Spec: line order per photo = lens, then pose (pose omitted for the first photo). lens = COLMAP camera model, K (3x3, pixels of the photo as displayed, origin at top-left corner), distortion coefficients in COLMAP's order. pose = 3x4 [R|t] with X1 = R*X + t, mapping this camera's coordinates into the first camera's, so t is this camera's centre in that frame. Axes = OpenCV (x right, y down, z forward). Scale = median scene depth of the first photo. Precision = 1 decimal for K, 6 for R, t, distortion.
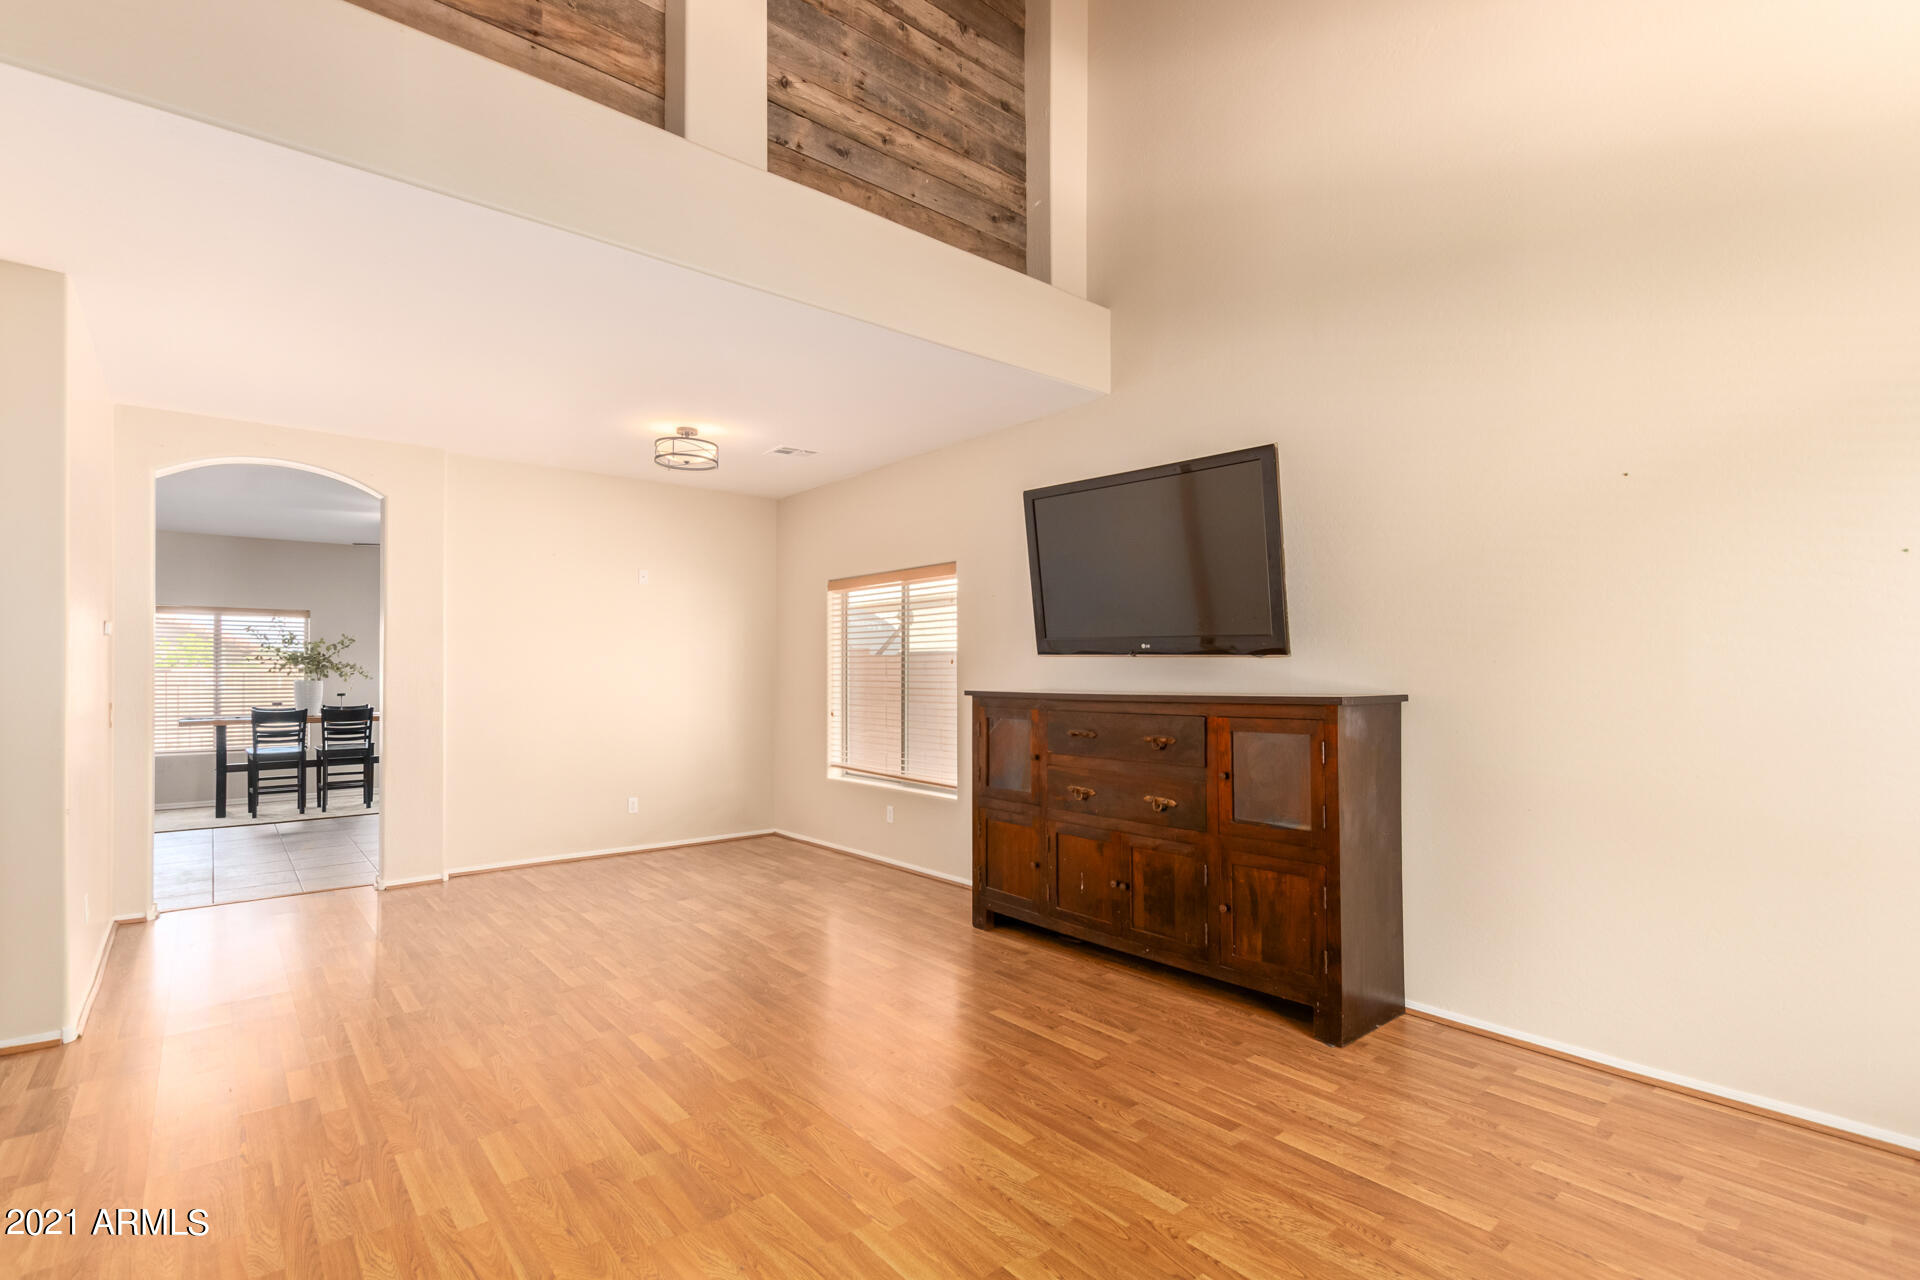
lens RADIAL K [[879.3, 0, 970.1], [0, 879.3, 659.7], [0, 0, 1]] dist [0.008399, -0.010609]
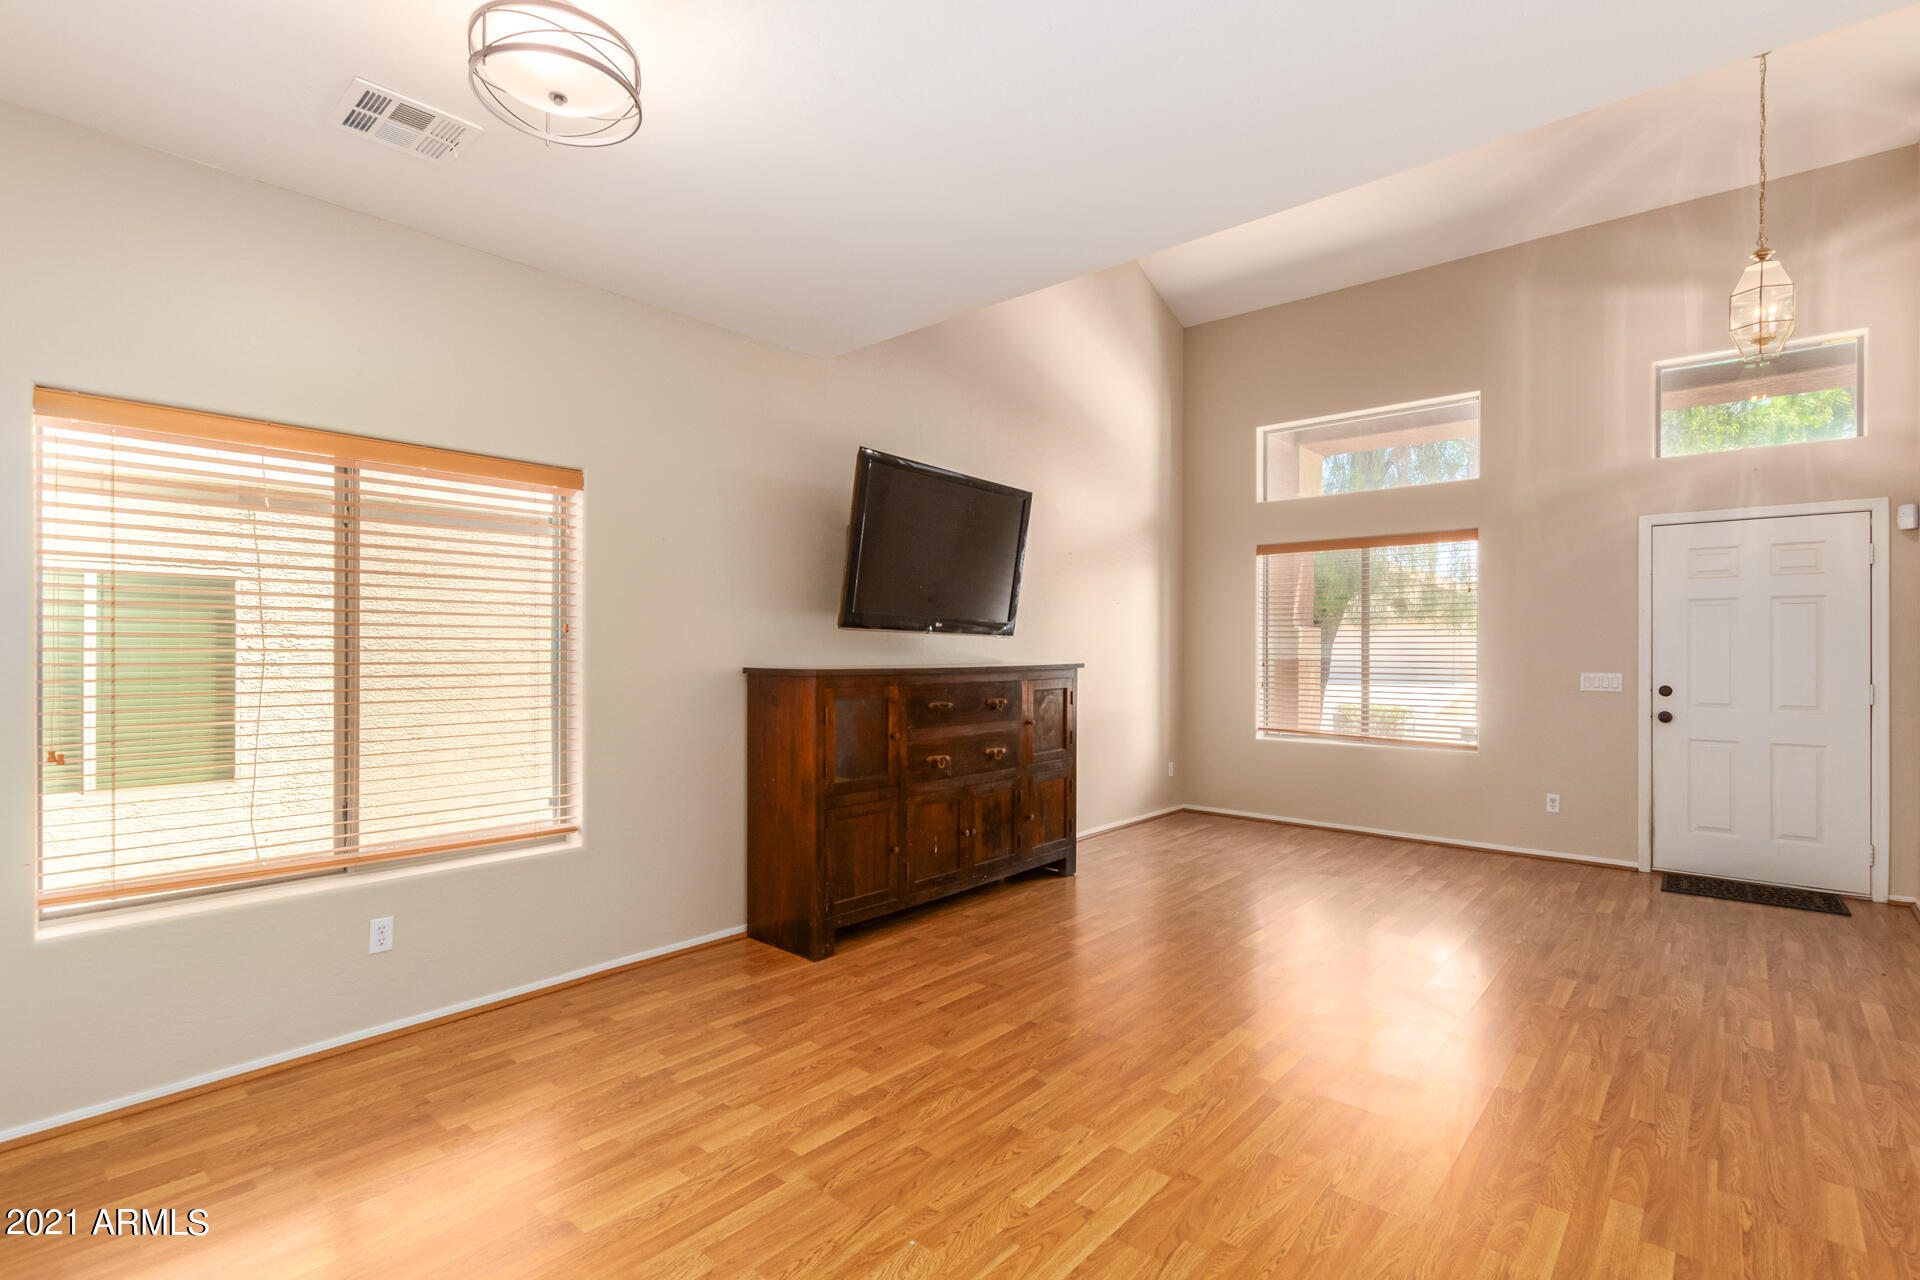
lens RADIAL K [[879.3, 0, 970.1], [0, 879.3, 659.7], [0, 0, 1]] dist [0.008399, -0.010609]
pose [[-0.140743, -0.009834, 0.989997, -0.945857], [-0.015315, 0.999853, 0.007755, 0.020862], [-0.989928, -0.014071, -0.140873, 1.138423]]
